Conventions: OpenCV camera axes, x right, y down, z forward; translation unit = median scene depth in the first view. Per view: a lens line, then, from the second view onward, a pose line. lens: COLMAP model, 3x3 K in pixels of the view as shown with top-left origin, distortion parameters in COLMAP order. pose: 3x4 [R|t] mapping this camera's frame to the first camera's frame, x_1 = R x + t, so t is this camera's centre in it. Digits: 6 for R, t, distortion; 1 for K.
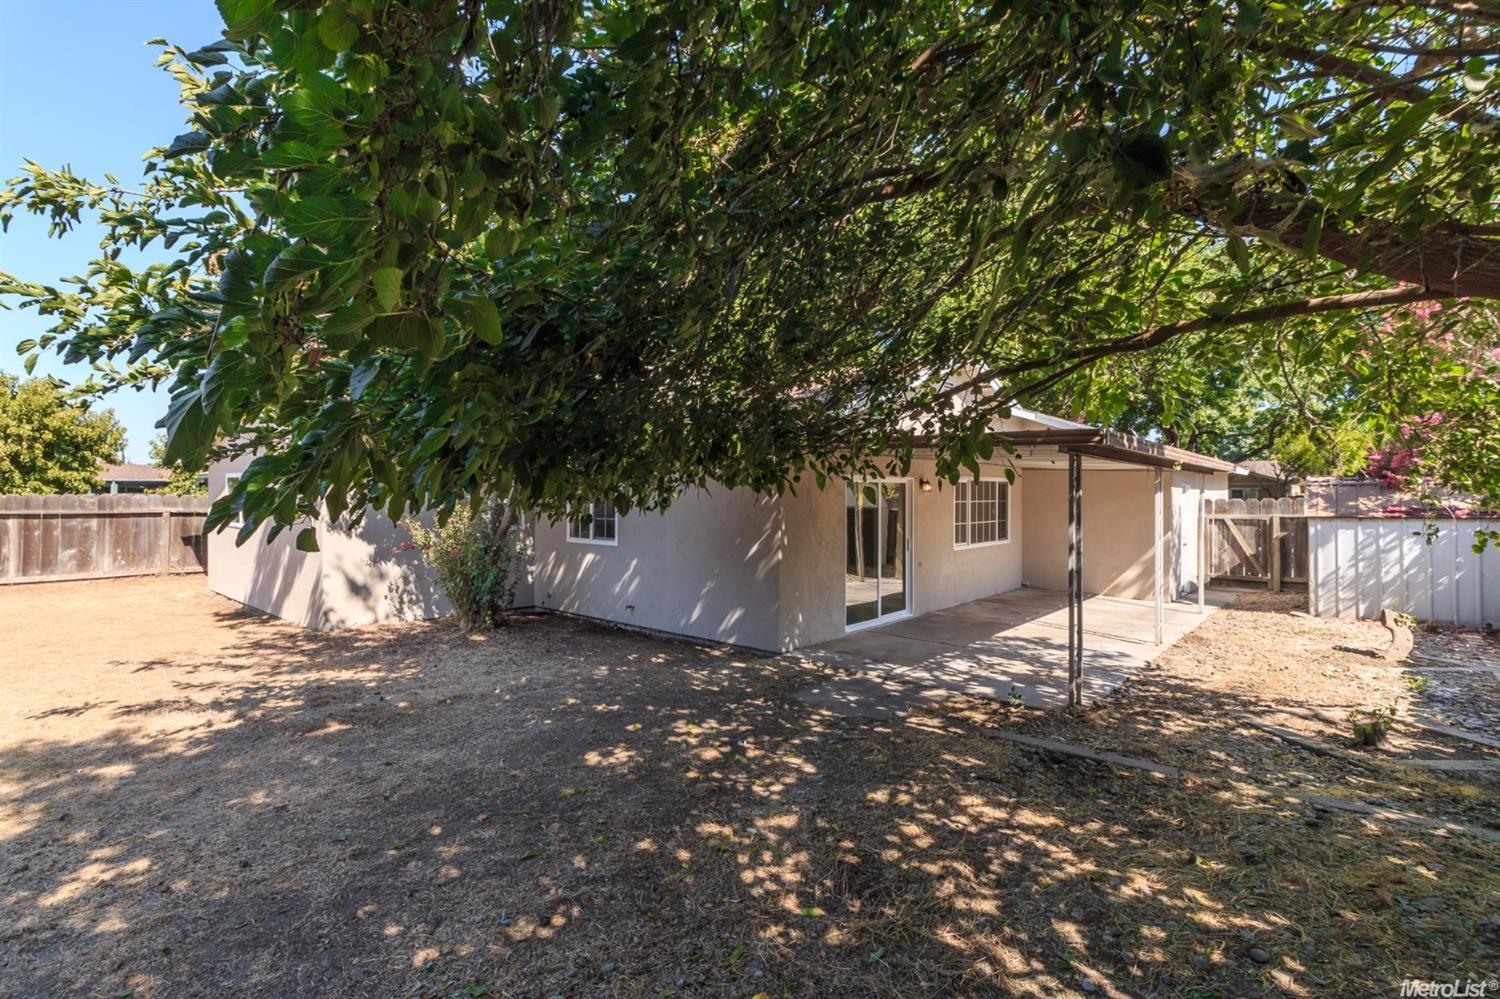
lens RADIAL K [[692.1, 0, 748.6], [0, 692.1, 489.3], [0, 0, 1]] dist [-0.000127, 0.000424]
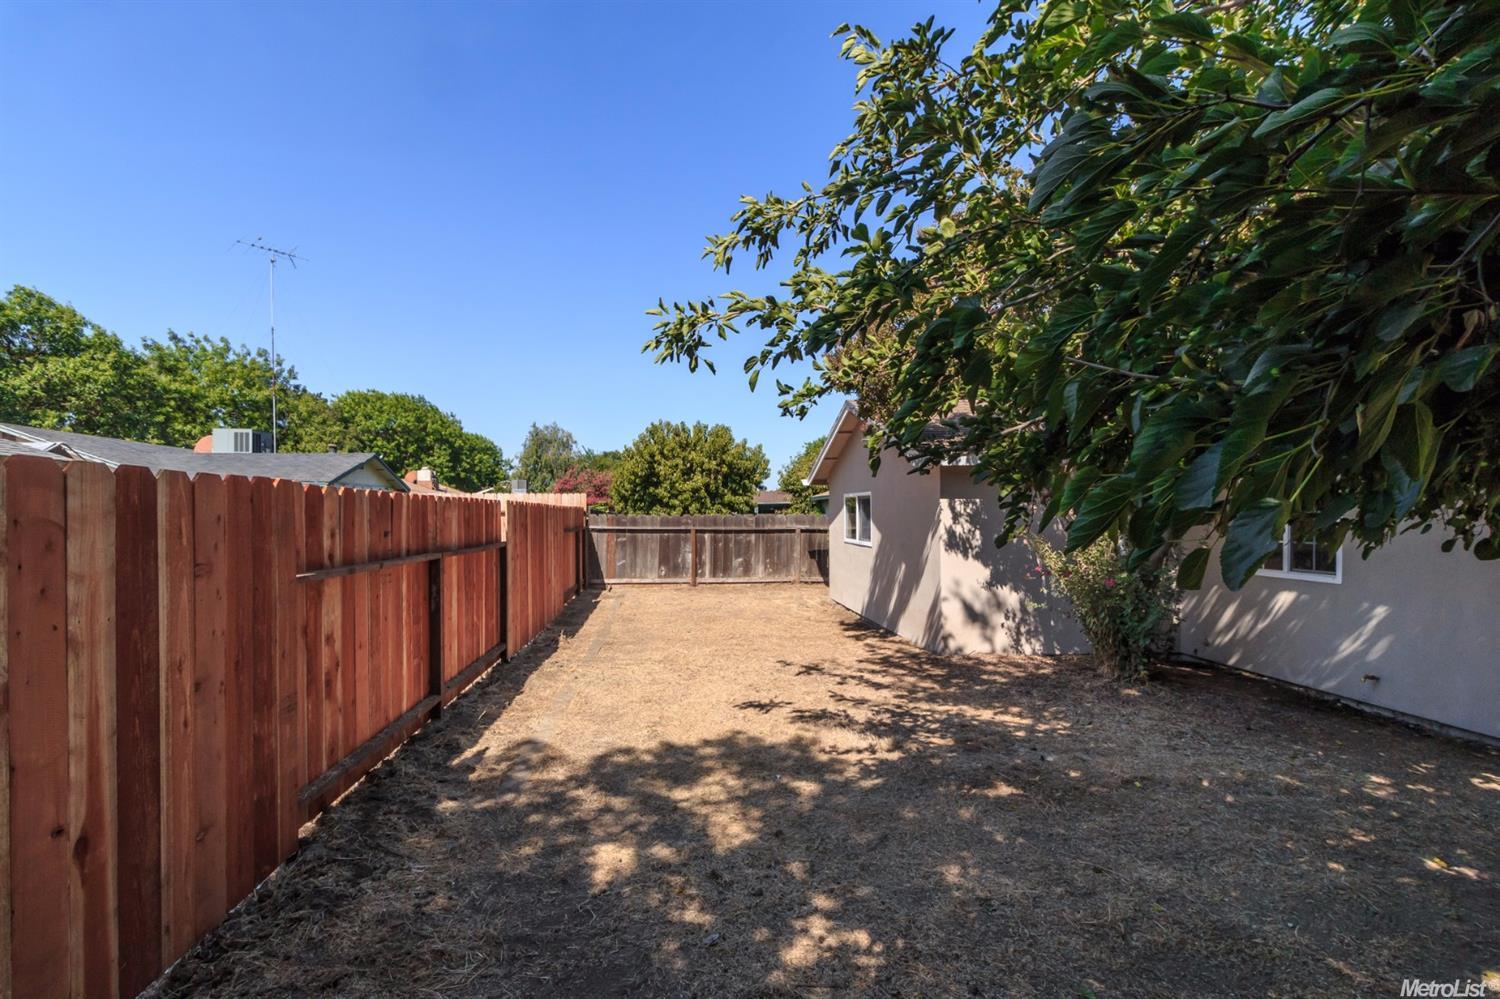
lens RADIAL K [[711.0, 0, 741.8], [0, 711.0, 484.2], [0, 0, 1]] dist [0.003253, -0.000058]
pose [[0.729130, -0.035590, -0.683449, -0.138240], [0.012236, 0.999165, -0.038977, 0.004807], [0.684266, 0.020056, 0.728957, 0.092736]]
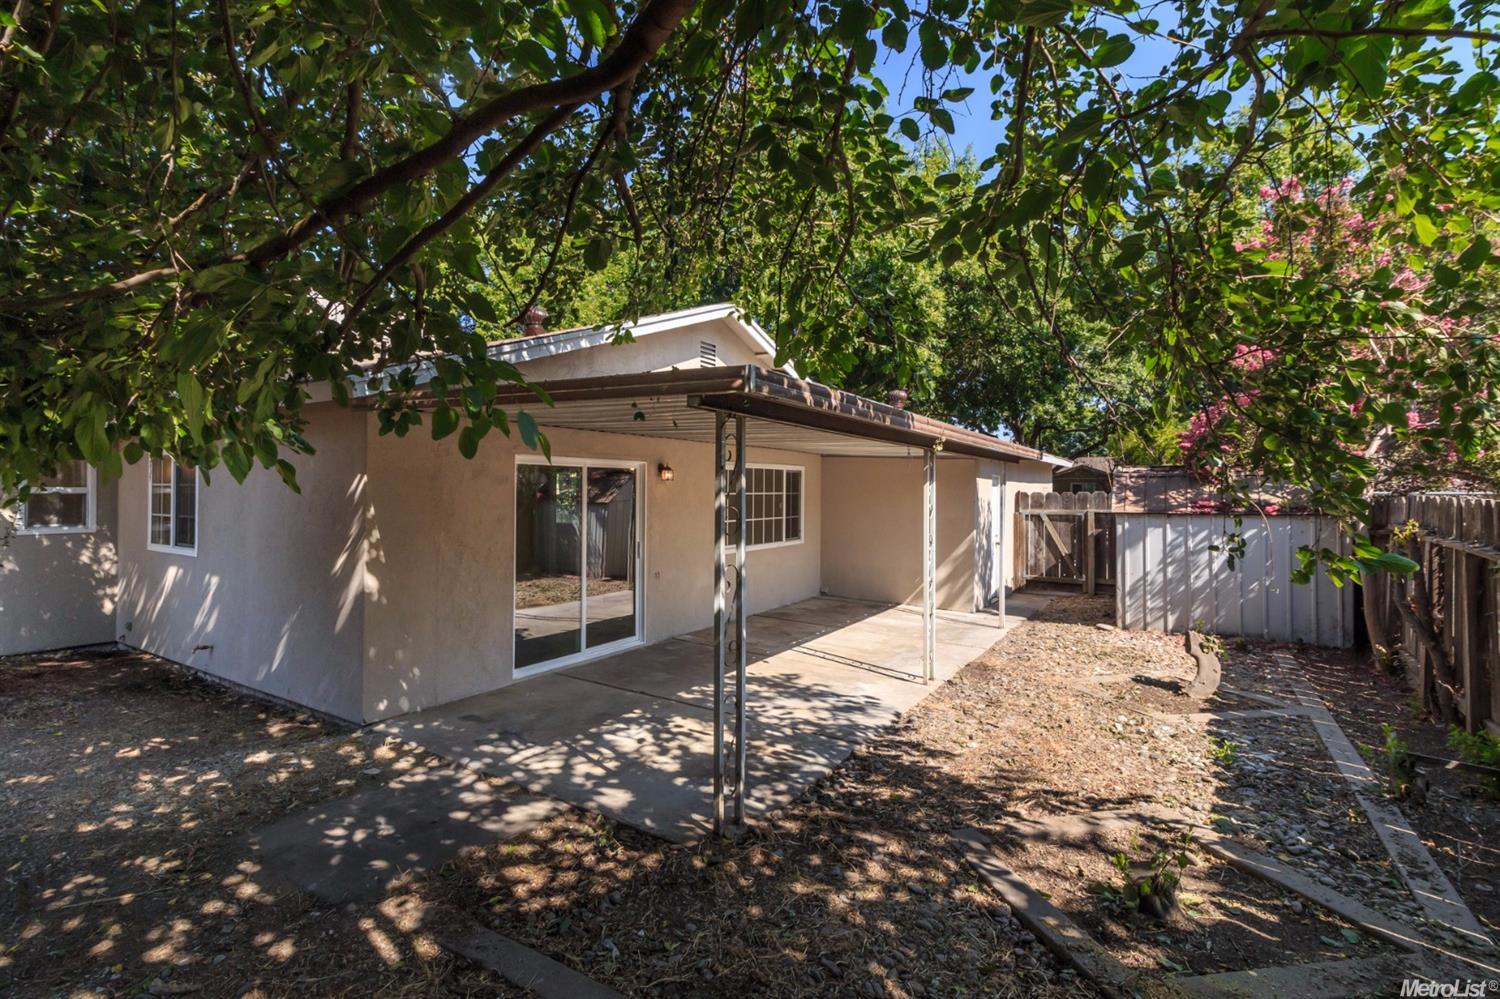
lens RADIAL K [[711.0, 0, 741.8], [0, 711.0, 484.2], [0, 0, 1]] dist [0.003253, -0.000058]
pose [[0.985897, 0.006165, 0.167240, 0.227269], [-0.006776, 0.999972, 0.003084, 0.005042], [-0.167216, -0.004174, 0.985911, 0.233288]]
